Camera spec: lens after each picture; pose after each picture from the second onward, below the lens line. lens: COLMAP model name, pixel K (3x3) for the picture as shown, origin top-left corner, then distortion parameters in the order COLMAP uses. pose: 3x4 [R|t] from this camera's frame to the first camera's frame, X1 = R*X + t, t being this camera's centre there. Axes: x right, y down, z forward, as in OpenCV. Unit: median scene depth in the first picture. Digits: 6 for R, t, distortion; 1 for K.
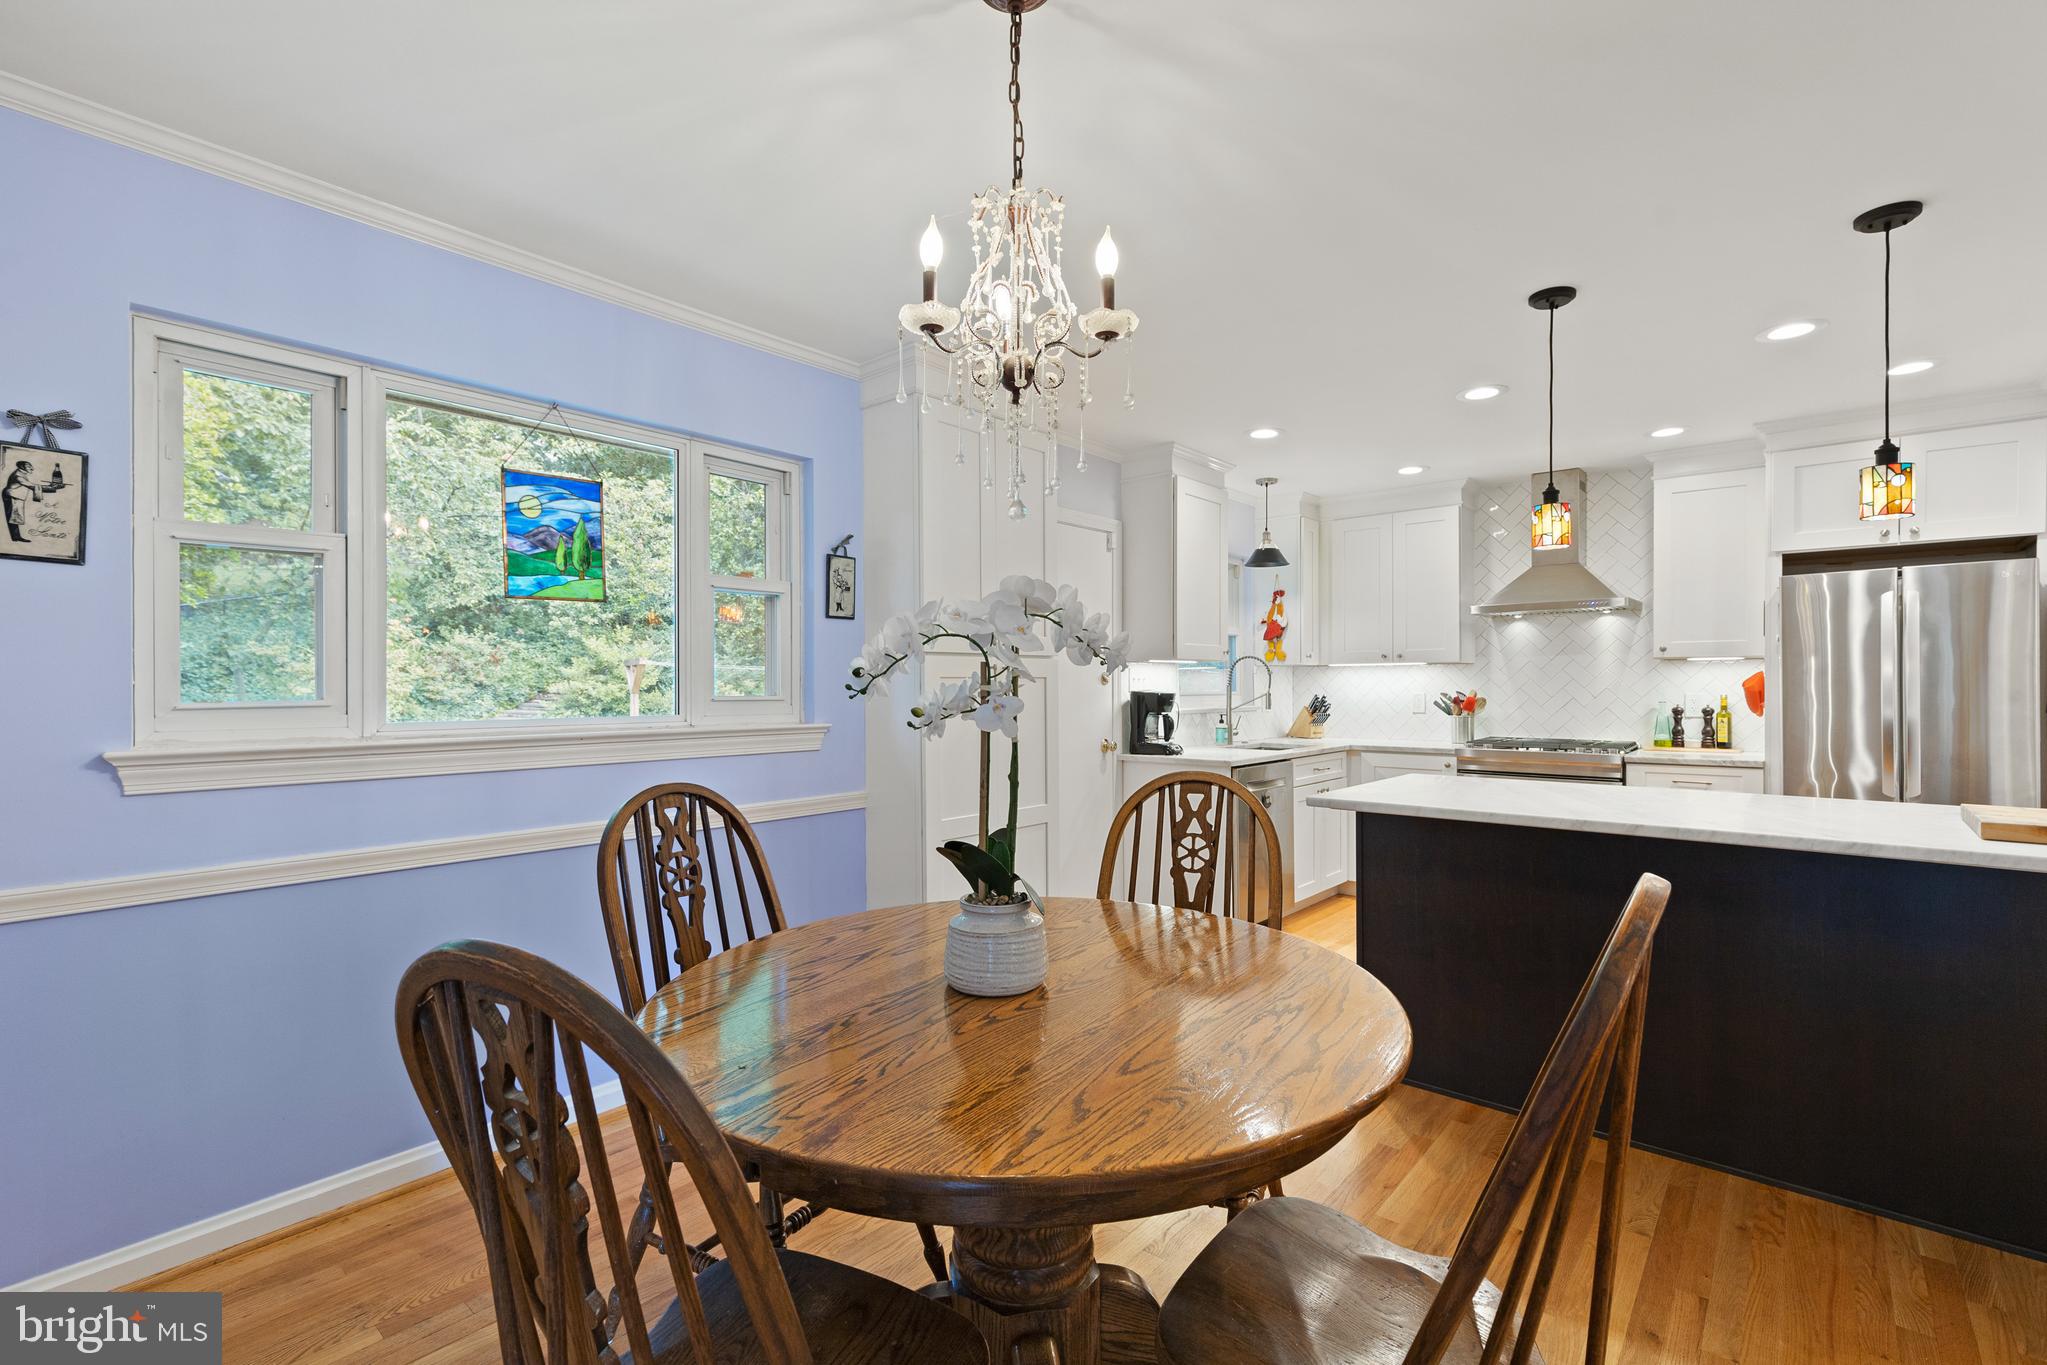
lens RADIAL K [[919.3, 0, 1039.6], [0, 919.3, 686.3], [0, 0, 1]] dist [0.008866, -0.002094]
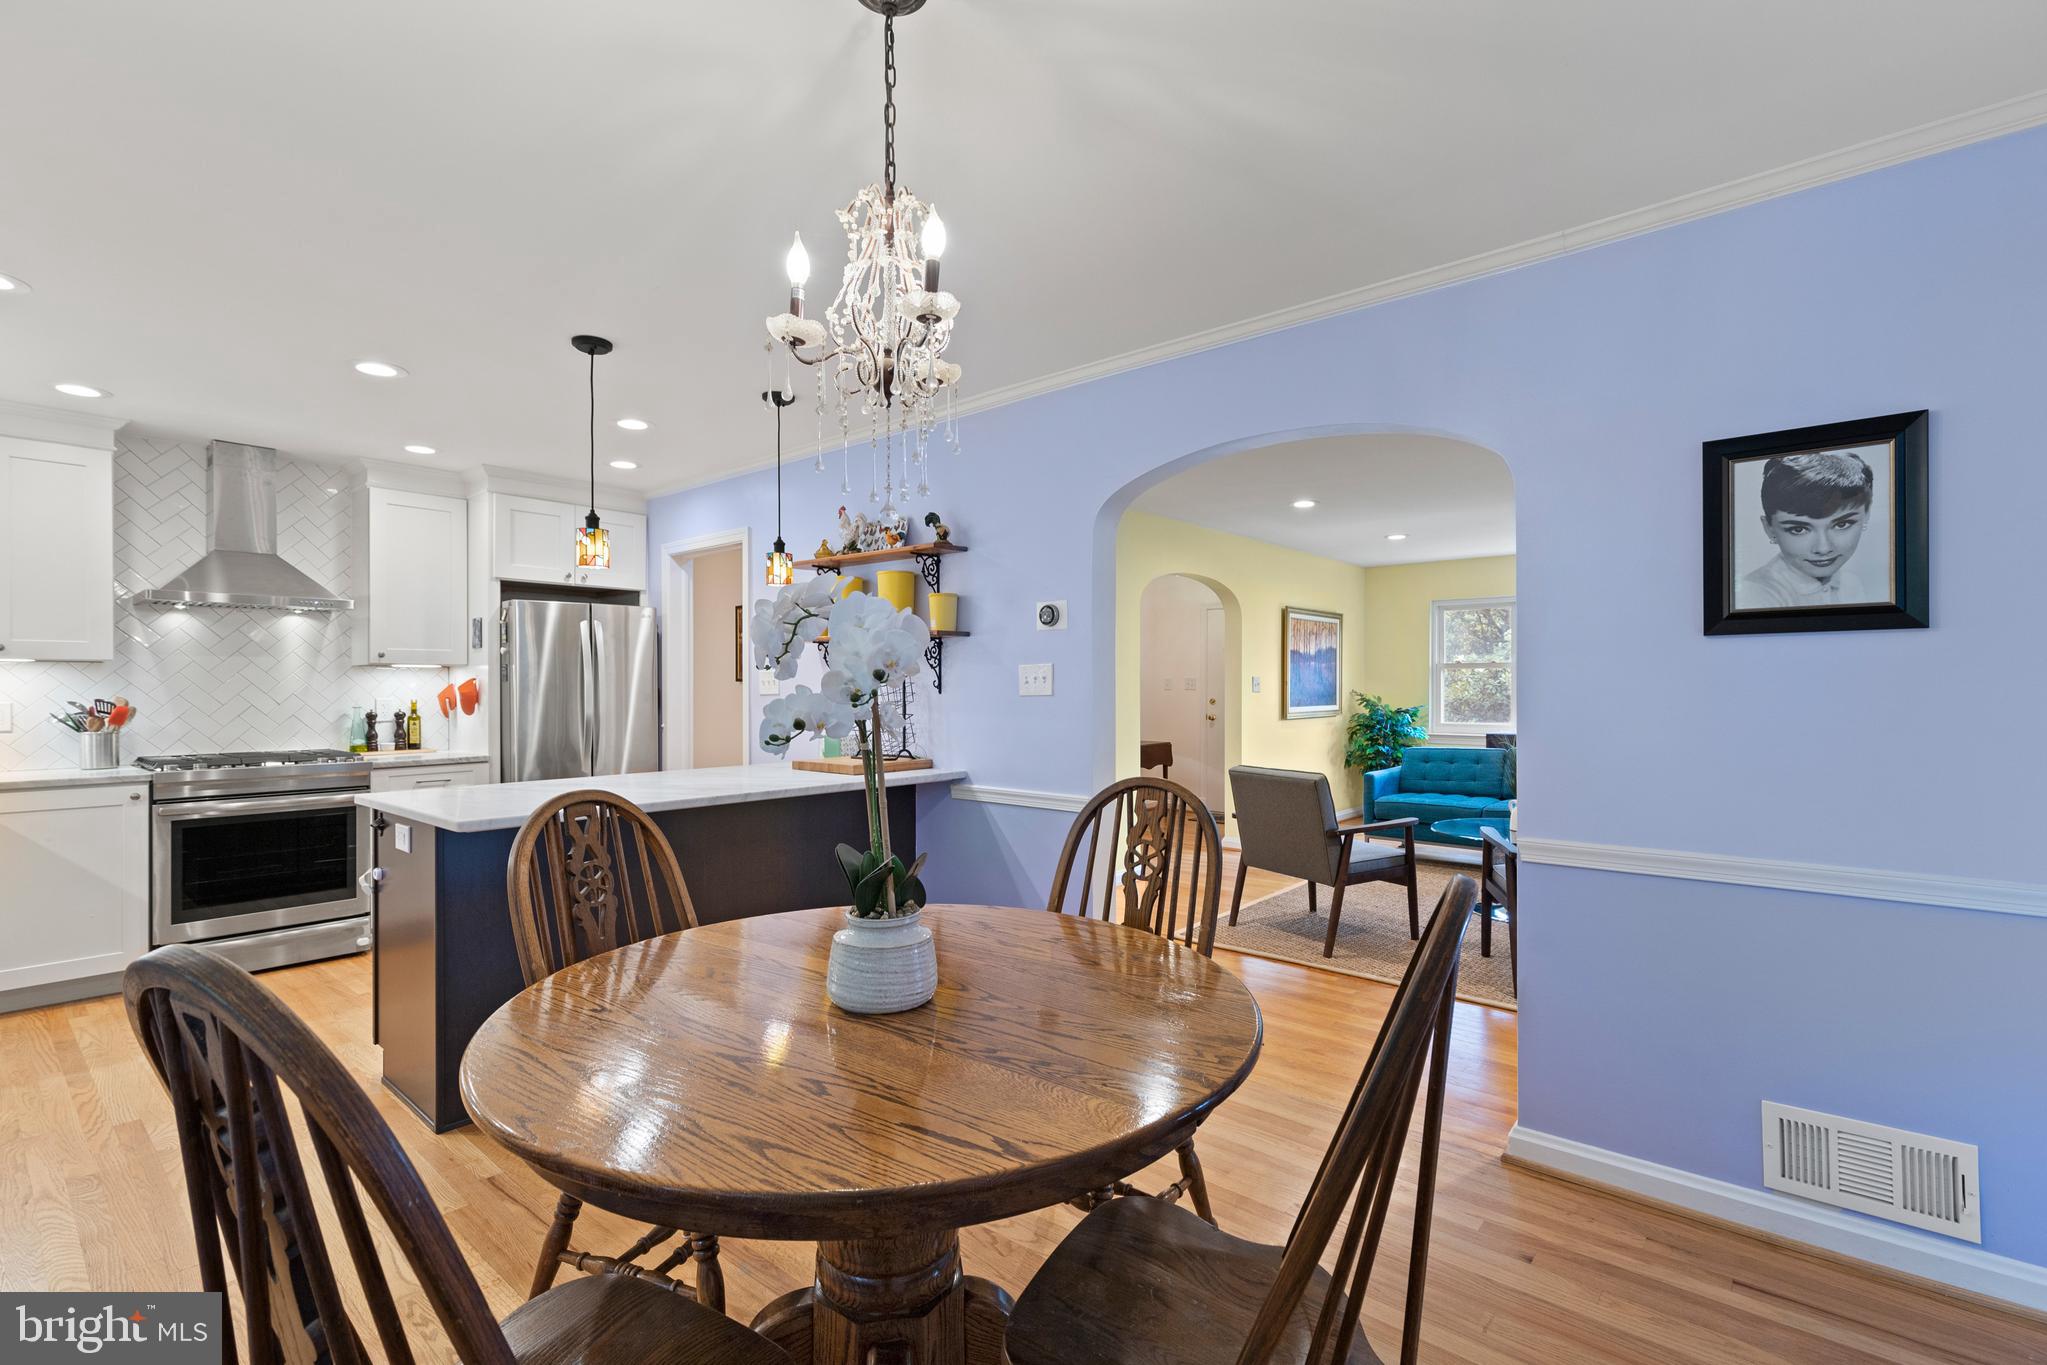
lens RADIAL K [[919.3, 0, 1024.8], [0, 919.3, 679.6], [0, 0, 1]] dist [0.008866, -0.002094]
pose [[-0.007379, 0.011843, 0.999903, -0.341031], [0.003298, 0.999925, -0.011819, 0.001196], [-0.999967, 0.003211, -0.007417, 0.290154]]
